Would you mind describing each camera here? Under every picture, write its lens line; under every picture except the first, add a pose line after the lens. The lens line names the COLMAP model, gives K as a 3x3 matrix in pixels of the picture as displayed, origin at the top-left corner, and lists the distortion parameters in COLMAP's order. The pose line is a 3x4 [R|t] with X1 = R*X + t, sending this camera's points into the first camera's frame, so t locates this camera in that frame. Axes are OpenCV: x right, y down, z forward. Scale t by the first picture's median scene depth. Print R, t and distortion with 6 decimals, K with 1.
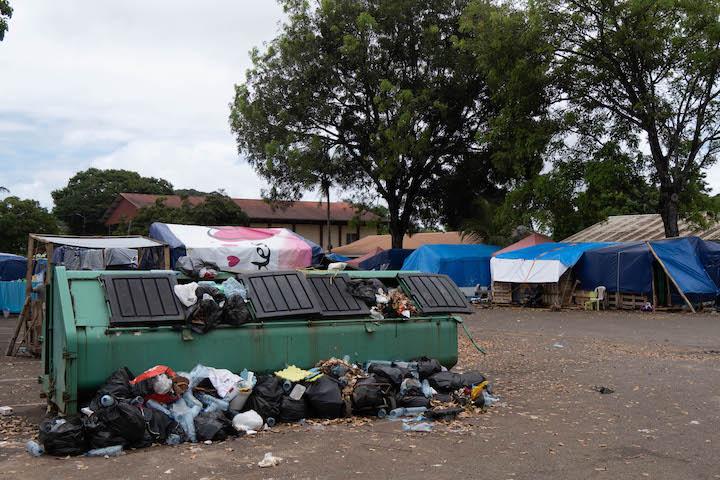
lens RADIAL K [[851.4, 0, 359.4], [0, 851.4, 240.5], [0, 0, 1]] dist [-0.003381, 0.000000]
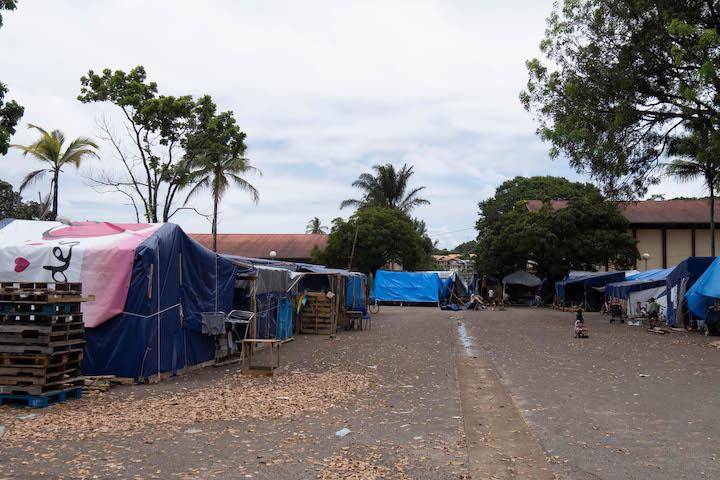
lens RADIAL K [[851.4, 0, 360.1], [0, 851.4, 240.2], [0, 0, 1]] dist [-0.003381, 0.000000]
pose [[0.779497, -0.014507, -0.626238, 0.556498], [0.002963, 0.999806, -0.019473, 0.017514], [0.626399, 0.013323, 0.779389, 0.574252]]
